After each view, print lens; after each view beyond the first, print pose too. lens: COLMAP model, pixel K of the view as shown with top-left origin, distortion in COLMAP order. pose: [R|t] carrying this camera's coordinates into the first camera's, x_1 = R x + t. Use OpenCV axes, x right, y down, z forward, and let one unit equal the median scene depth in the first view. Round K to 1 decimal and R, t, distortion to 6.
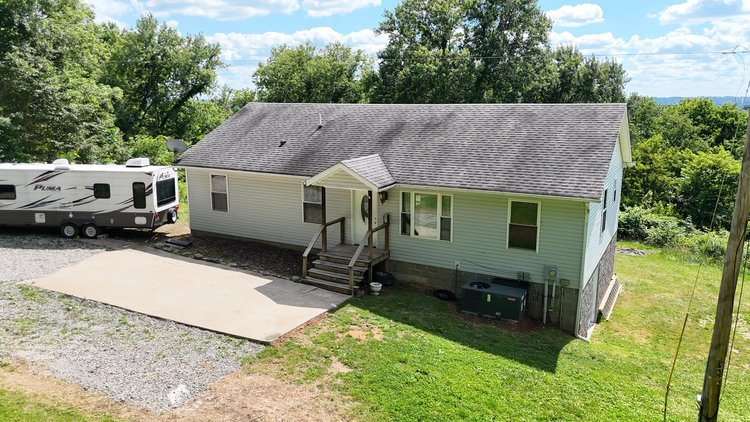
lens RADIAL K [[566.3, 0, 372.1], [0, 566.3, 211.4], [0, 0, 1]] dist [0.058385, -0.072875]
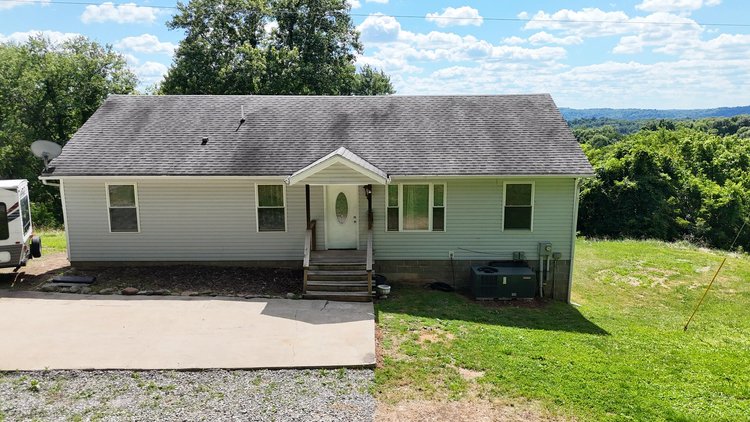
lens RADIAL K [[566.3, 0, 372.1], [0, 566.3, 211.4], [0, 0, 1]] dist [0.058385, -0.072875]
pose [[0.871742, -0.087610, 0.482068, -0.452499], [0.099077, 0.995078, 0.001678, 0.005439], [-0.479842, 0.046299, 0.876132, 0.214928]]
